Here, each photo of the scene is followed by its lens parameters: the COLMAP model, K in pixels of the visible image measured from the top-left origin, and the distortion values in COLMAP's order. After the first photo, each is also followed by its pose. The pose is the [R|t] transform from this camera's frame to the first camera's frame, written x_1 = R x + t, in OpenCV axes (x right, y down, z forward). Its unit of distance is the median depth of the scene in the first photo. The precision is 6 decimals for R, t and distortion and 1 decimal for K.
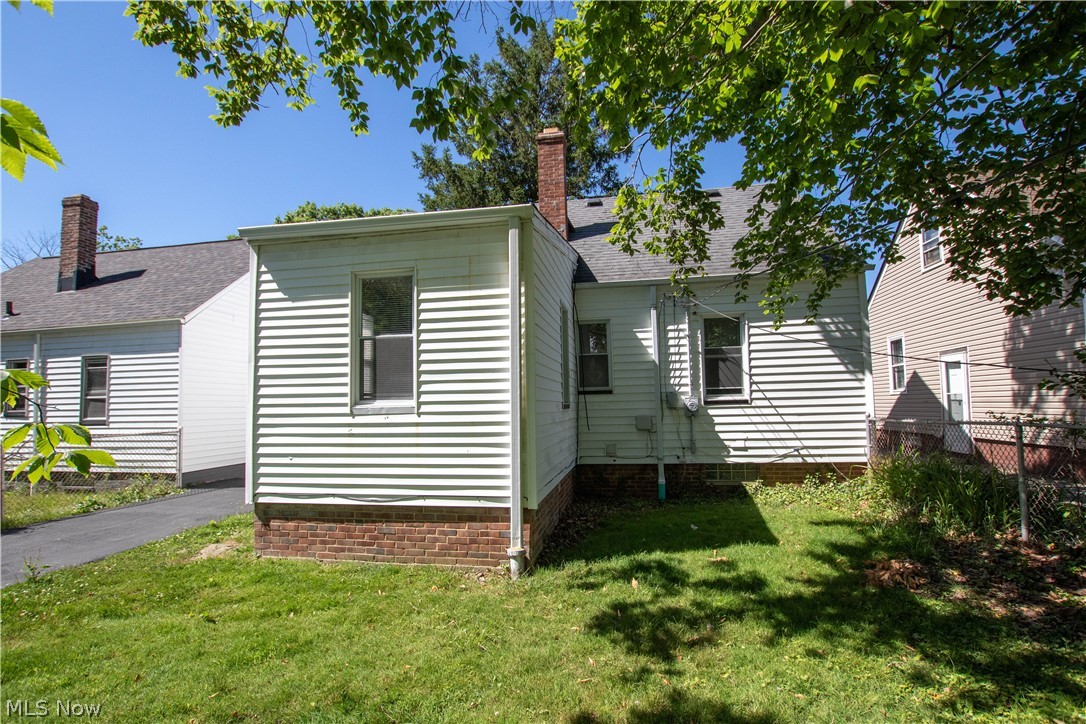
lens RADIAL K [[496.0, 0, 542.7], [0, 496.0, 376.5], [0, 0, 1]] dist [-0.029935, 0.000046]
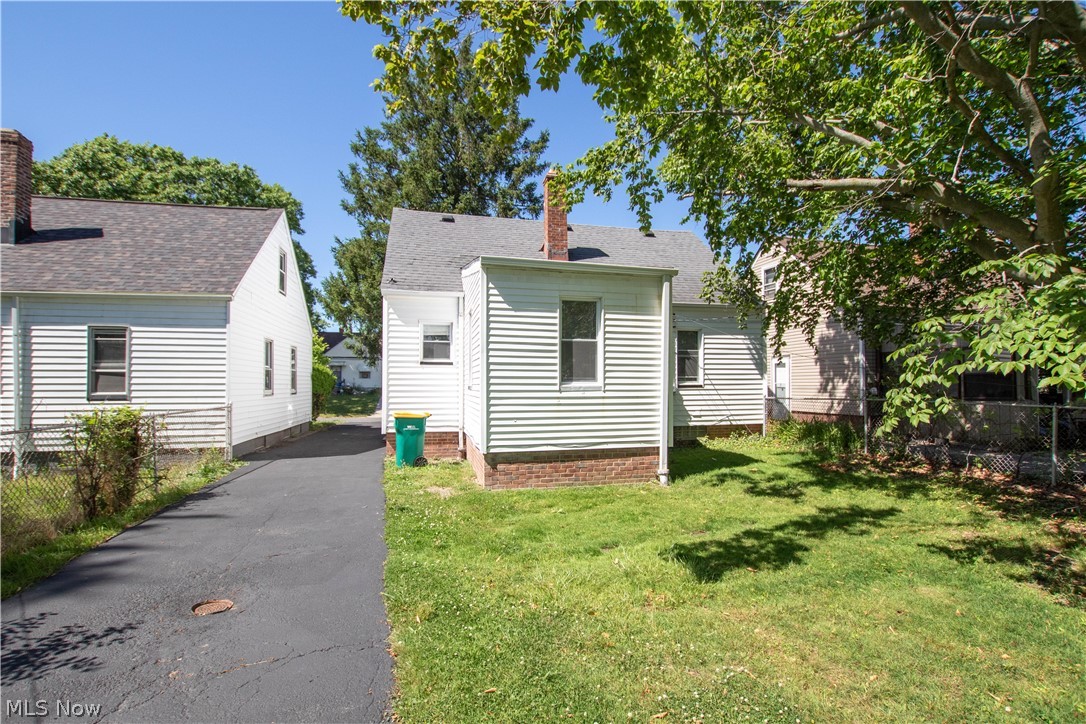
lens RADIAL K [[496.0, 0, 542.7], [0, 496.0, 376.5], [0, 0, 1]] dist [-0.029935, 0.000046]
pose [[0.920384, 0.023443, 0.390313, -0.688156], [-0.037898, 0.998850, 0.029371, -0.006437], [-0.389175, -0.041824, 0.920214, -0.249449]]
